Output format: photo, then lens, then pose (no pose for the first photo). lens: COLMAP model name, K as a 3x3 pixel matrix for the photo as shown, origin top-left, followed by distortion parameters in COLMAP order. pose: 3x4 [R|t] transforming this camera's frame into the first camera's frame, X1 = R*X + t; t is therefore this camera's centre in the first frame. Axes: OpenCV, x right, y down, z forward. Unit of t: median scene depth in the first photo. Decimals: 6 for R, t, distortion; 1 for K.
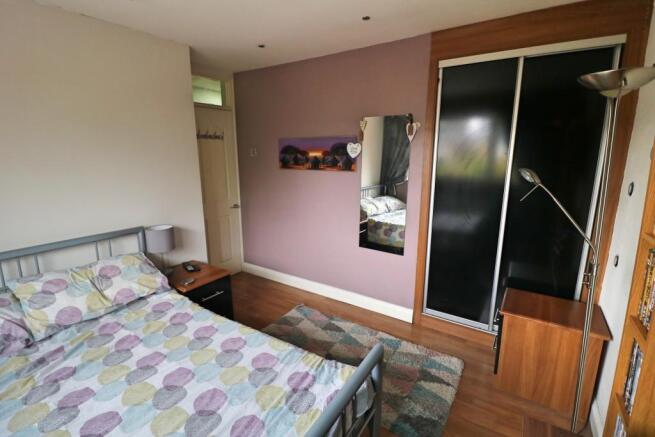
lens RADIAL K [[304.9, 0, 327.5], [0, 304.9, 218.5], [0, 0, 1]] dist [-0.015854, -0.000618]
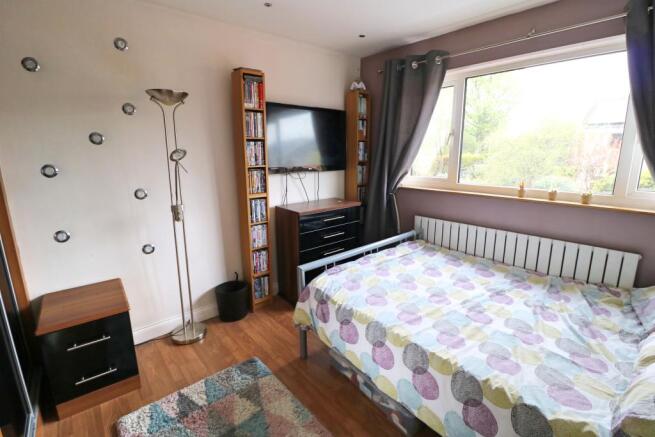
lens RADIAL K [[304.9, 0, 327.5], [0, 304.9, 218.5], [0, 0, 1]] dist [-0.015854, -0.000618]
pose [[-0.955958, -0.046552, 0.289789, -0.310669], [0.079707, 0.909059, 0.408972, -0.324470], [-0.282474, 0.414058, -0.865312, 1.732201]]
